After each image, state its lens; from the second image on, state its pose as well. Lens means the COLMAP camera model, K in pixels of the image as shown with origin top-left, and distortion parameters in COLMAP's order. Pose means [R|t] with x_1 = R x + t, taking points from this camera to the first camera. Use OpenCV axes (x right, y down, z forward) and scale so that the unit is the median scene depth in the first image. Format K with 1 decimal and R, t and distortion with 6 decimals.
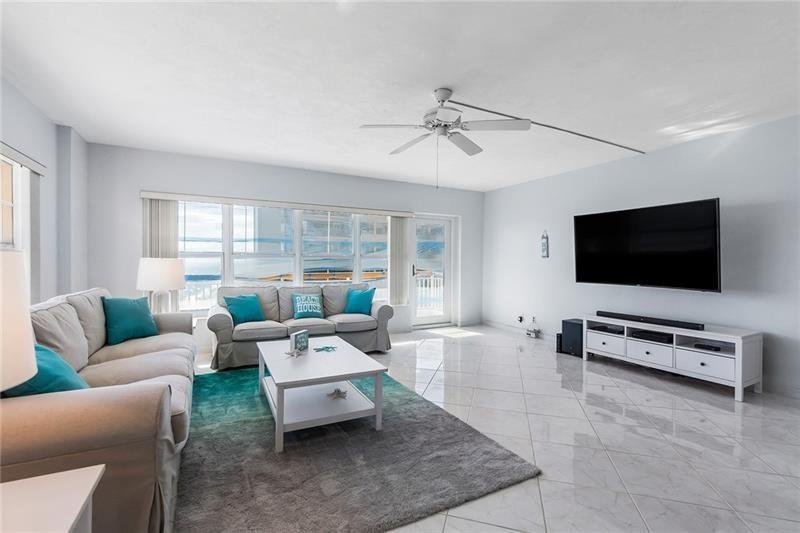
lens RADIAL K [[353.2, 0, 395.6], [0, 353.2, 258.7], [0, 0, 1]] dist [-0.000699, -0.000086]
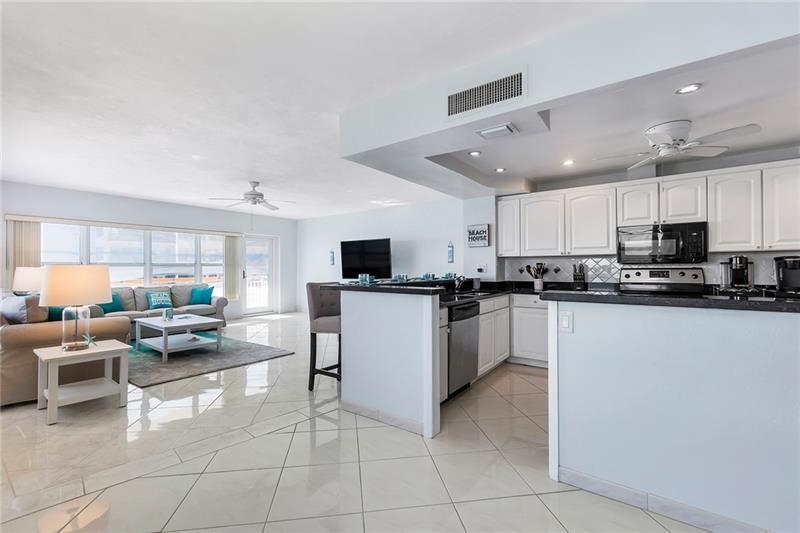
lens RADIAL K [[347.2, 0, 395.1], [0, 347.2, 266.8], [0, 0, 1]] dist [-0.000133, -0.000158]
pose [[0.903838, -0.007391, 0.427810, 0.006360], [0.006047, 0.999972, 0.004502, -0.000679], [-0.427831, -0.001482, 0.903857, -0.656325]]
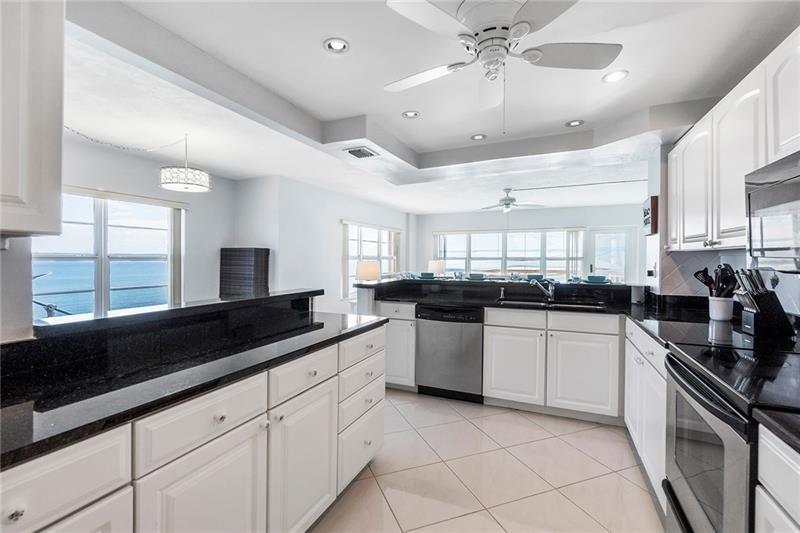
lens RADIAL K [[353.2, 0, 395.6], [0, 353.2, 258.7], [0, 0, 1]] dist [-0.000699, -0.000086]
pose [[0.610547, -0.004261, -0.791969, 0.903355], [0.006707, 0.999977, -0.000210, -0.013585], [0.791952, -0.005184, 0.610561, -0.578881]]
